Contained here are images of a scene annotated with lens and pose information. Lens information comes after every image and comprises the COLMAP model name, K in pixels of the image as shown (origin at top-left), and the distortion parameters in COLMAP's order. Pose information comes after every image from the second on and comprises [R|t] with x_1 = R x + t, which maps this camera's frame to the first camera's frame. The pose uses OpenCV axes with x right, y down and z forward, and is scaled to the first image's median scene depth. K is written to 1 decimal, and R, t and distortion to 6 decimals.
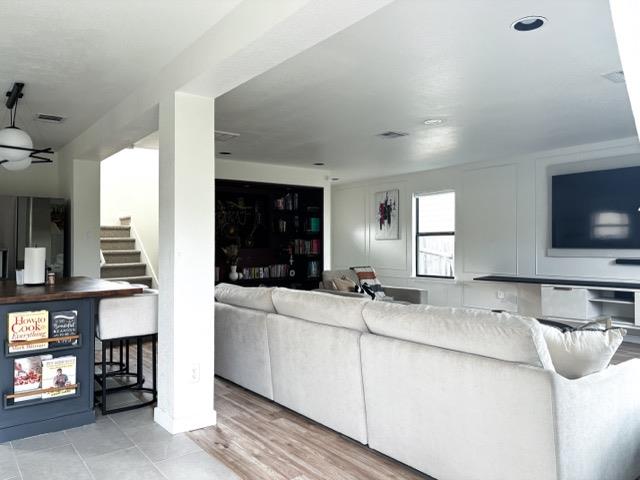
lens RADIAL K [[495.3, 0, 319.9], [0, 495.3, 235.9], [0, 0, 1]] dist [0.040044, -0.030421]
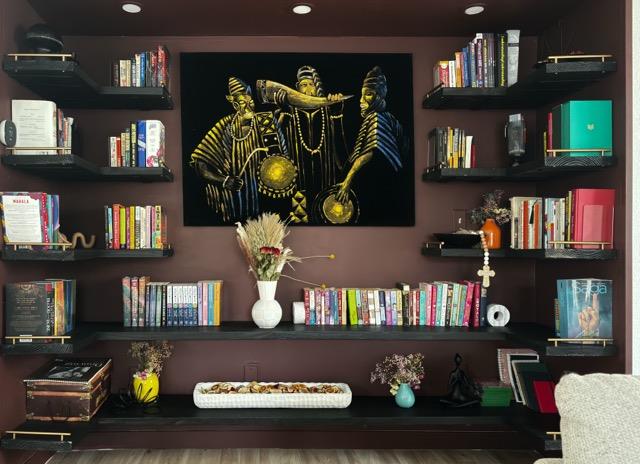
lens RADIAL K [[427.6, 0, 319.4], [0, 427.6, 236.7], [0, 0, 1]] dist [-0.001165, -0.001124]
pose [[0.771435, 0.002741, -0.636302, 0.021422], [-0.002175, 0.999996, 0.001671, 0.030178], [0.636304, 0.000095, 0.771438, 0.760665]]
